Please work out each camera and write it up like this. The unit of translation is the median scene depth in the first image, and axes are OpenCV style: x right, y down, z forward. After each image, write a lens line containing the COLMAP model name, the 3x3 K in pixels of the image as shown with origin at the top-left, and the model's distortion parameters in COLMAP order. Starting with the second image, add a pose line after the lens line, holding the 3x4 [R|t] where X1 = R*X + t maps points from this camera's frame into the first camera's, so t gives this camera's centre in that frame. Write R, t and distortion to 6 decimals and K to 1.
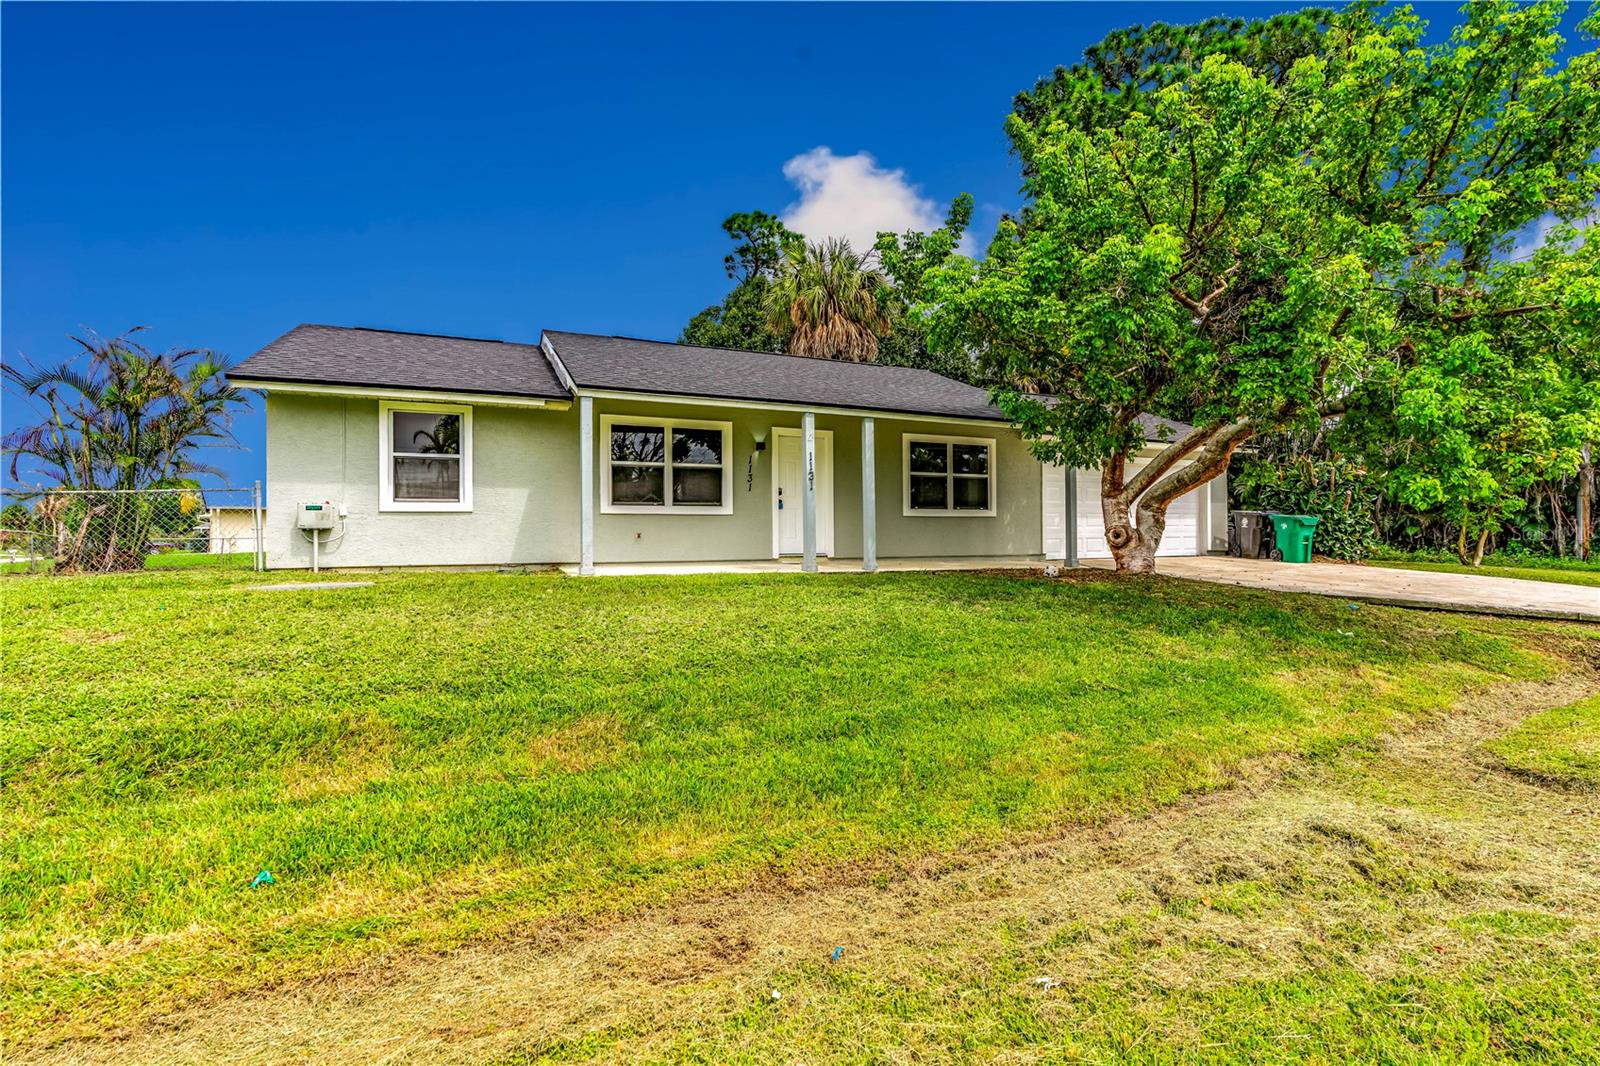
lens RADIAL K [[705.5, 0, 799.3], [0, 705.5, 535.5], [0, 0, 1]] dist [-0.004739, 0.000213]
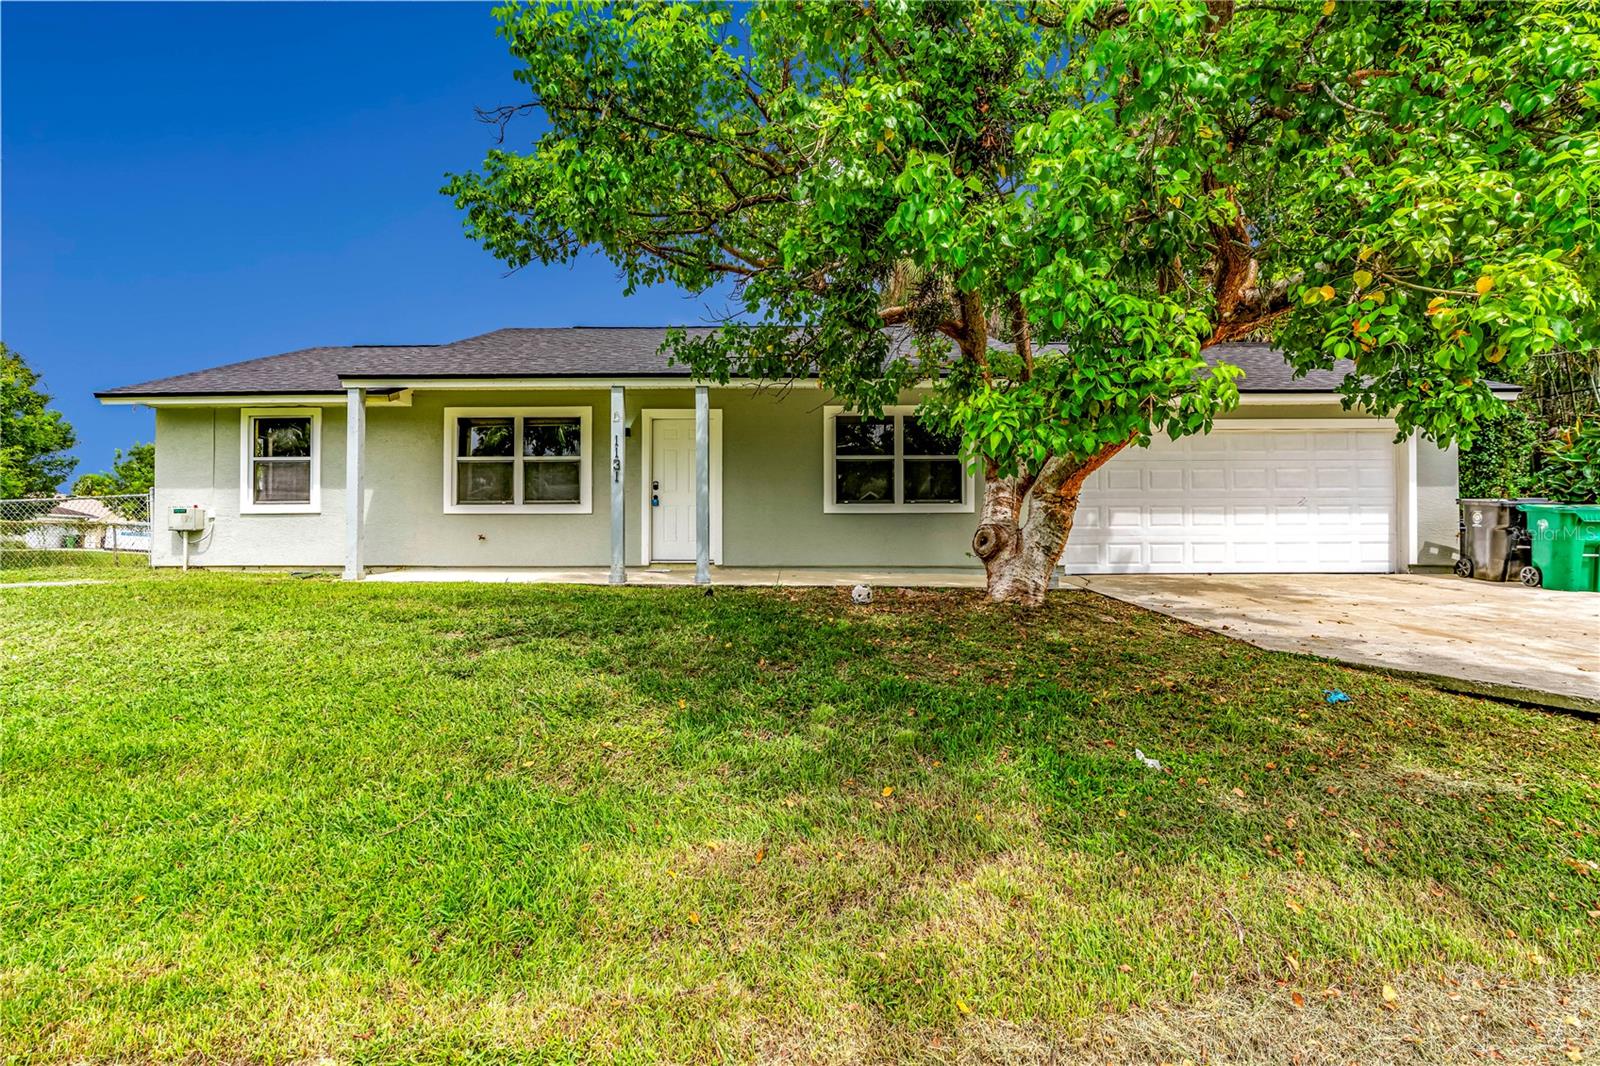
lens RADIAL K [[705.5, 0, 799.3], [0, 705.5, 535.5], [0, 0, 1]] dist [-0.004739, 0.000213]
pose [[0.909012, 0.002813, -0.416760, 0.509273], [-0.002973, 0.999996, 0.000265, -0.003784], [0.416759, 0.000998, 0.909017, 0.329691]]
